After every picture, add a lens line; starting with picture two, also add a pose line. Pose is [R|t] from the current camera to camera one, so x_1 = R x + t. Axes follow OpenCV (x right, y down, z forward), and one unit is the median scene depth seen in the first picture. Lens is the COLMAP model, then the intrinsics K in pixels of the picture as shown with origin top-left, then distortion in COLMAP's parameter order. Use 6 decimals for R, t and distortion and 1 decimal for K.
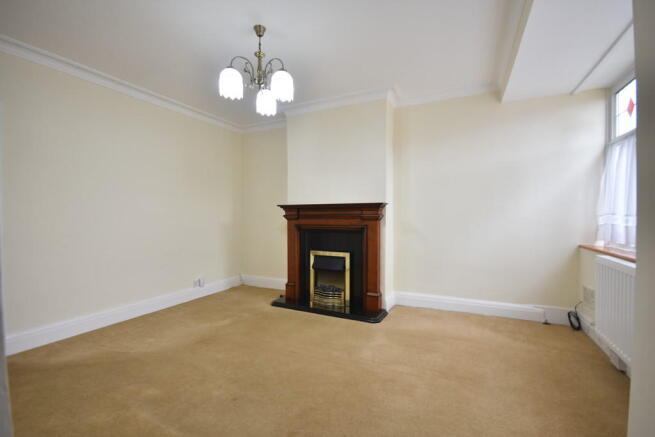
lens RADIAL K [[287.1, 0, 328.9], [0, 287.1, 222.5], [0, 0, 1]] dist [0.003401, 0.000364]
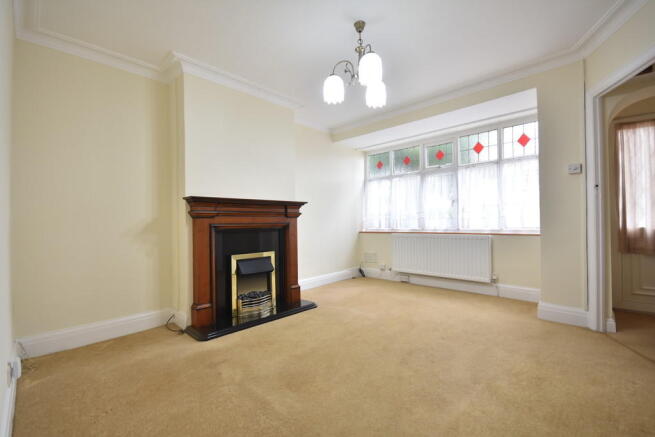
lens RADIAL K [[287.1, 0, 327.7], [0, 287.1, 216.5], [0, 0, 1]] dist [0.003401, 0.000364]
pose [[0.322643, 0.016920, 0.946369, -0.793266], [0.040187, 0.998694, -0.031556, 0.025458], [-0.945667, 0.048213, 0.321542, 0.500657]]
